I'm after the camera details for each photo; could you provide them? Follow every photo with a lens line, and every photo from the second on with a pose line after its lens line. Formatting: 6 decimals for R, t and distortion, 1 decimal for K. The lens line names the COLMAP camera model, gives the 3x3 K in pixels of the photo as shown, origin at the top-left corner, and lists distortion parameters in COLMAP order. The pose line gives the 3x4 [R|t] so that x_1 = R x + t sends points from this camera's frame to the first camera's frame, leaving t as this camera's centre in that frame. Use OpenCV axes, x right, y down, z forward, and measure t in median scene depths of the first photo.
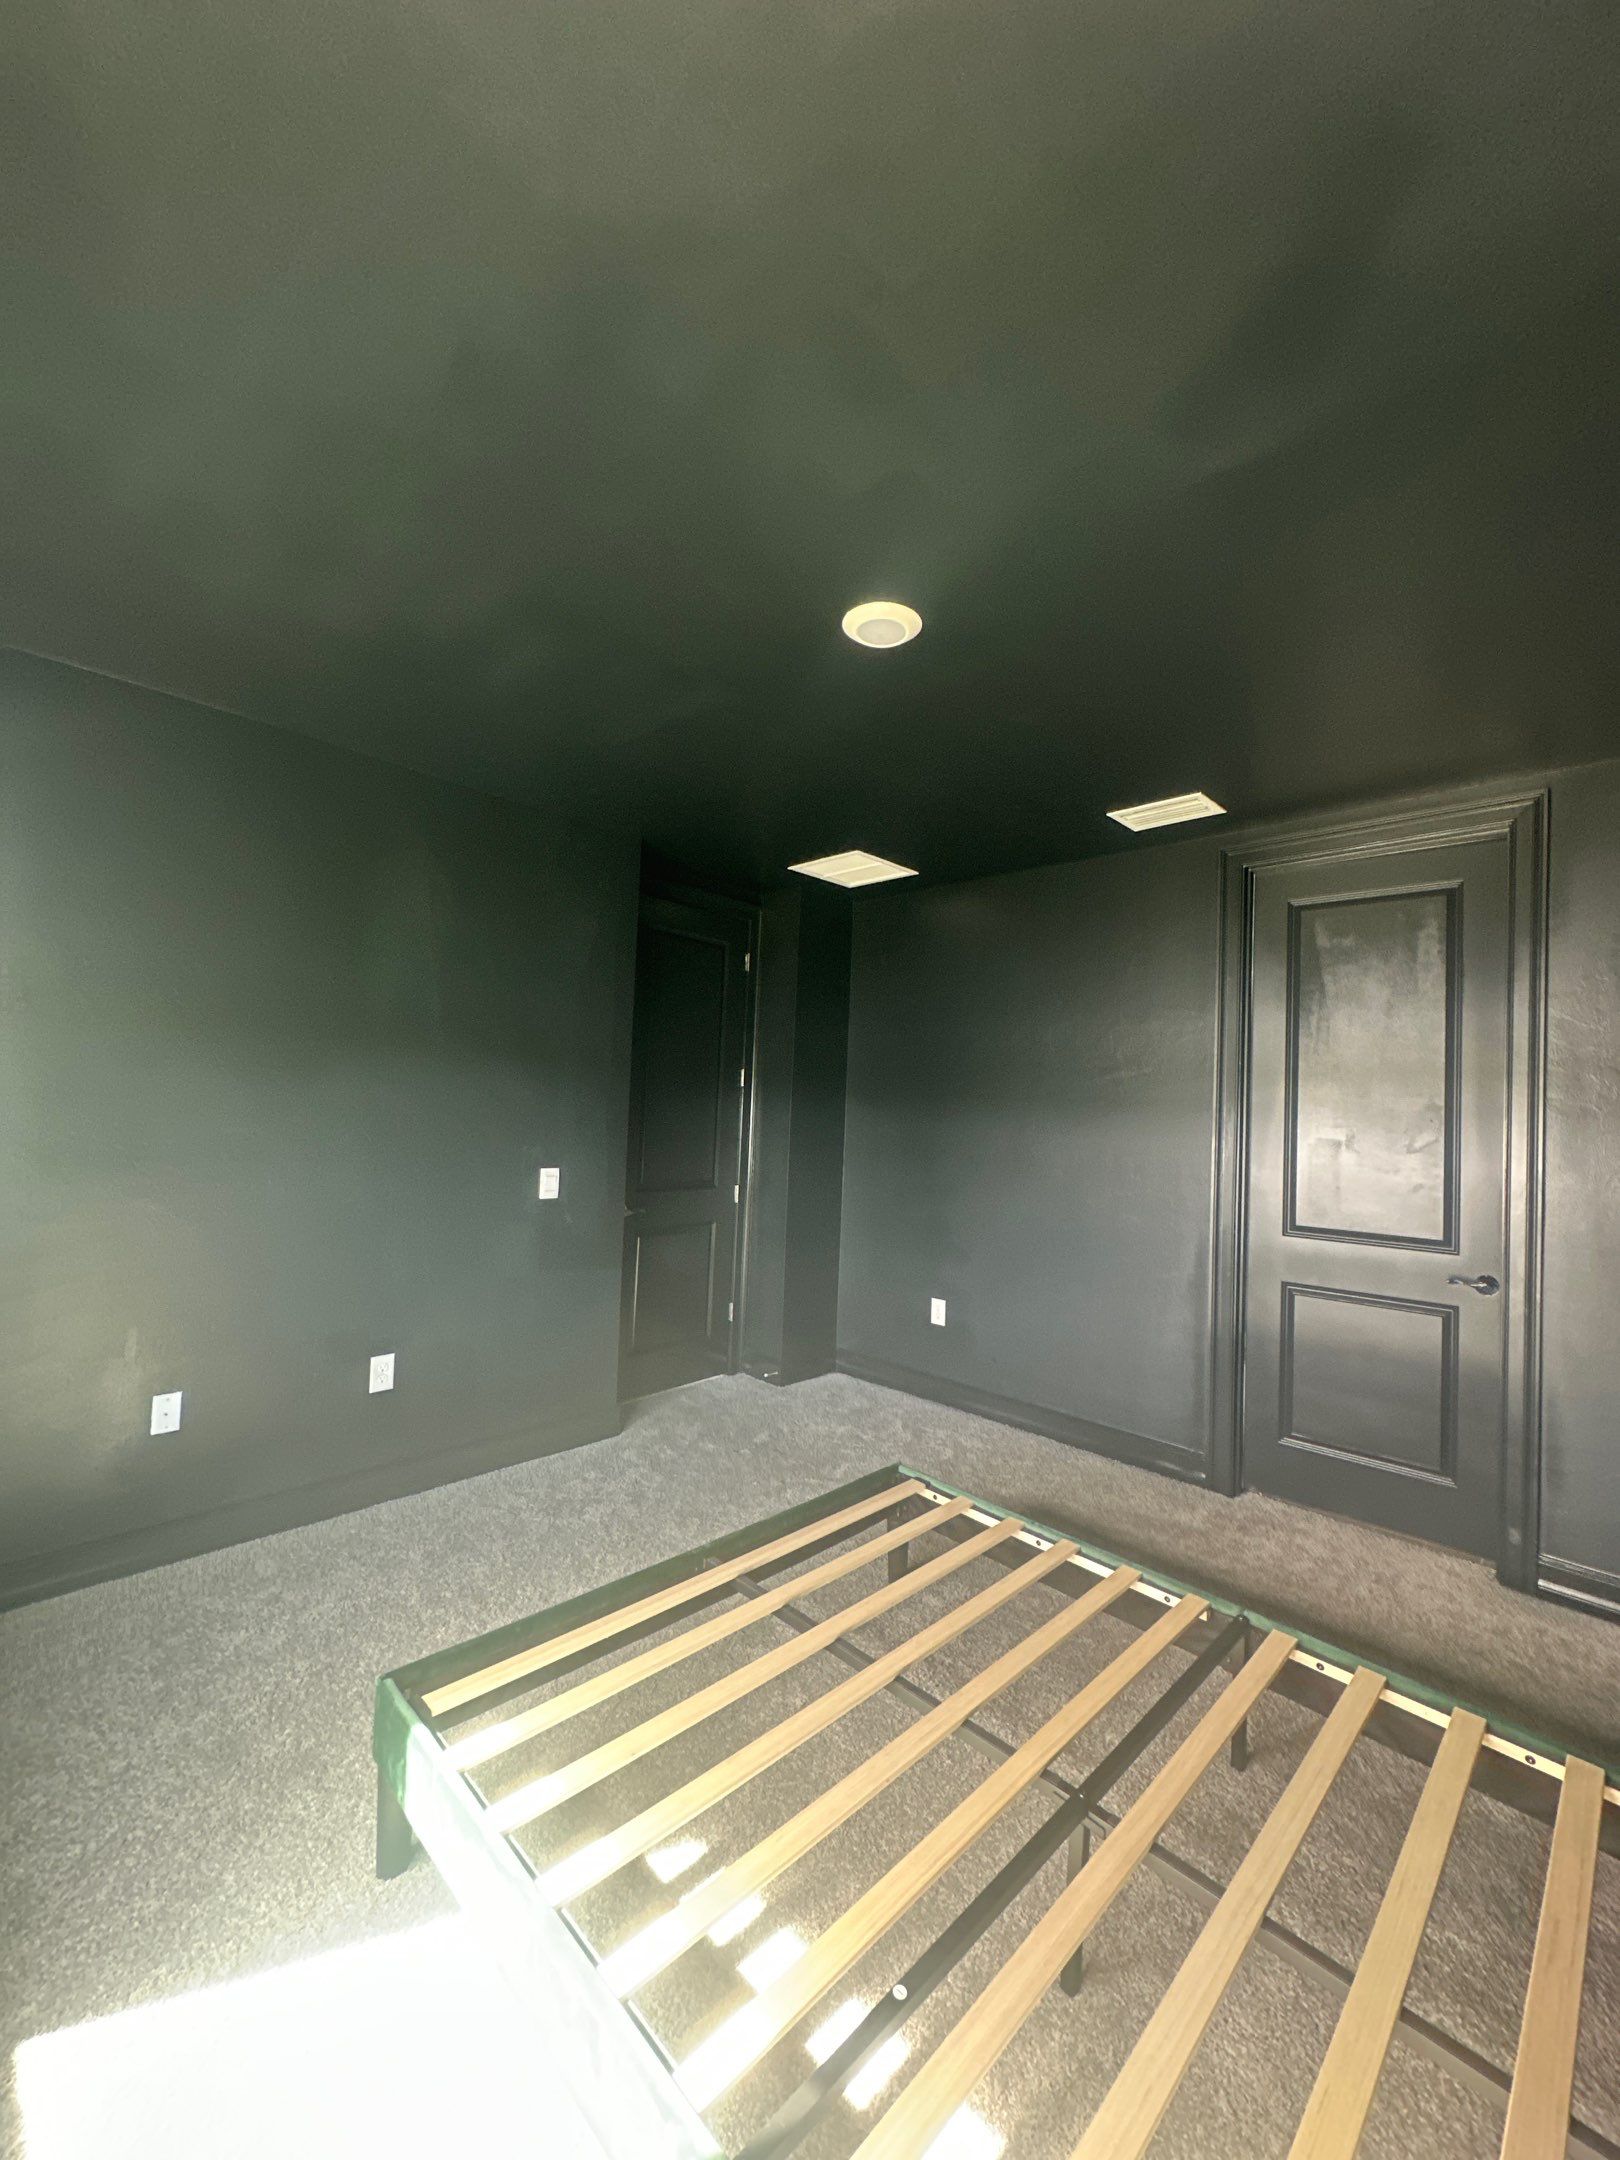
lens RADIAL K [[856.0, 0, 806.3], [0, 856.0, 1088.2], [0, 0, 1]] dist [-0.003591, 0.000191]
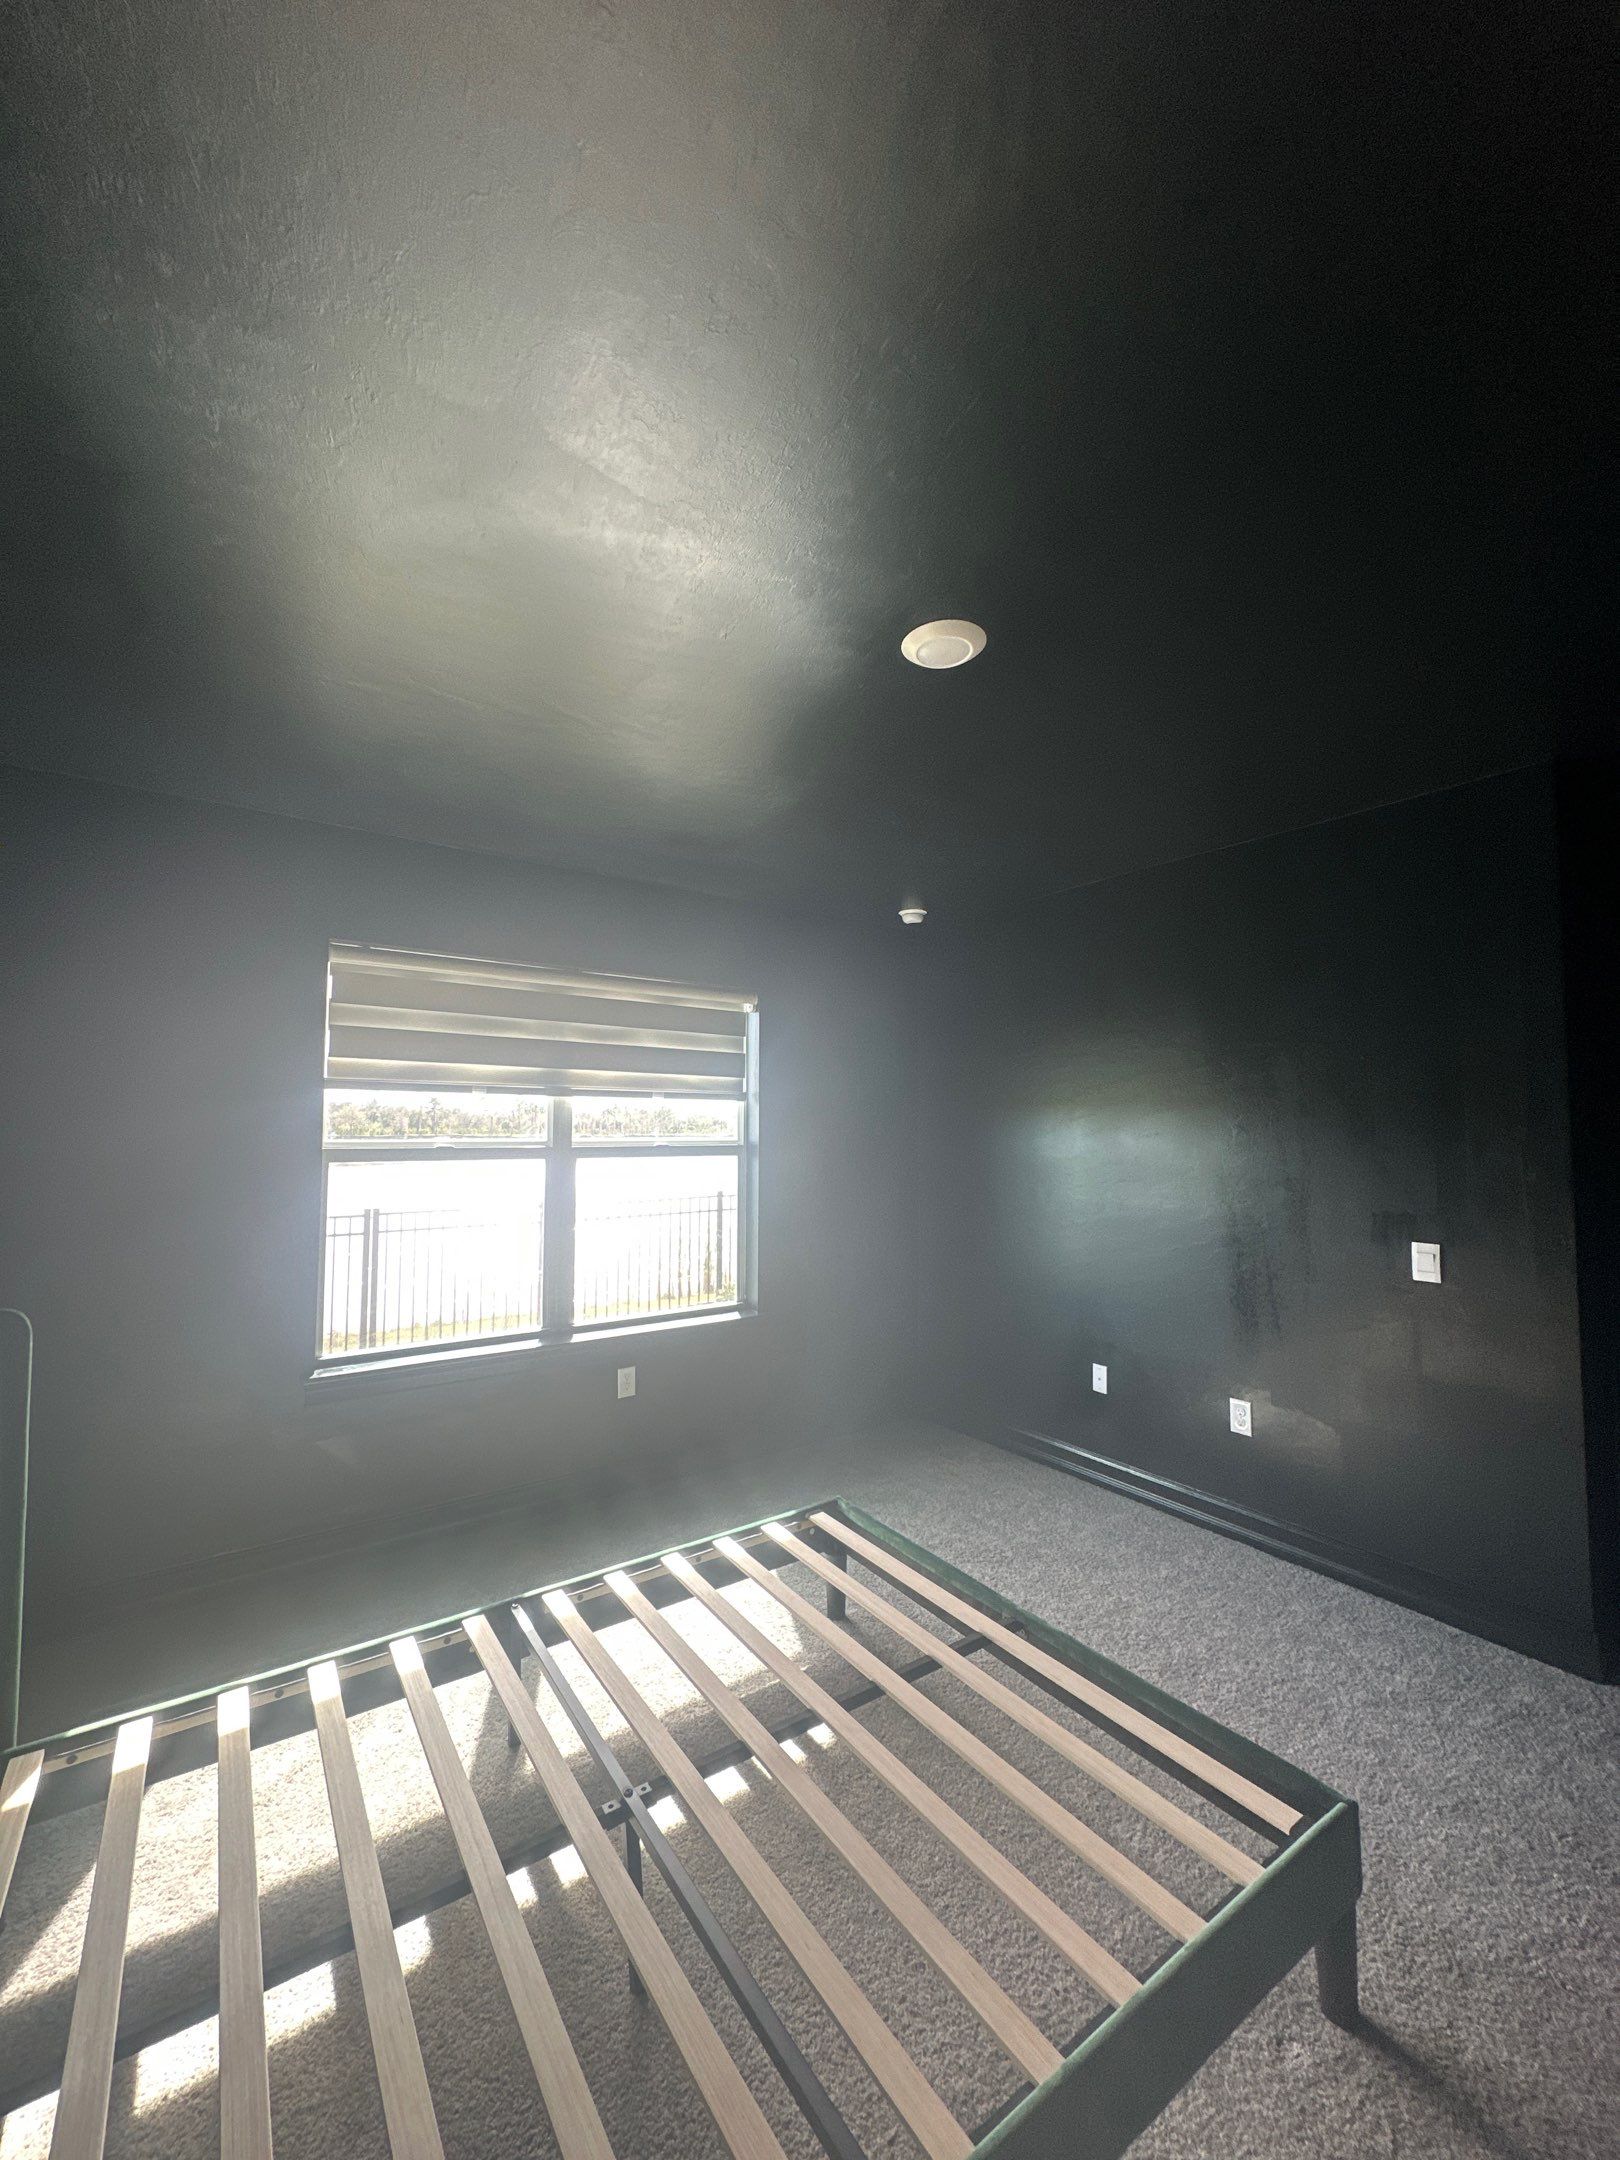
lens RADIAL K [[856.0, 0, 808.7], [0, 856.0, 1073.5], [0, 0, 1]] dist [-0.003591, 0.000191]
pose [[-0.176958, -0.102102, -0.978908, 0.782933], [0.017583, 0.994118, -0.106867, 0.017077], [0.984061, -0.036123, -0.174122, 0.782640]]
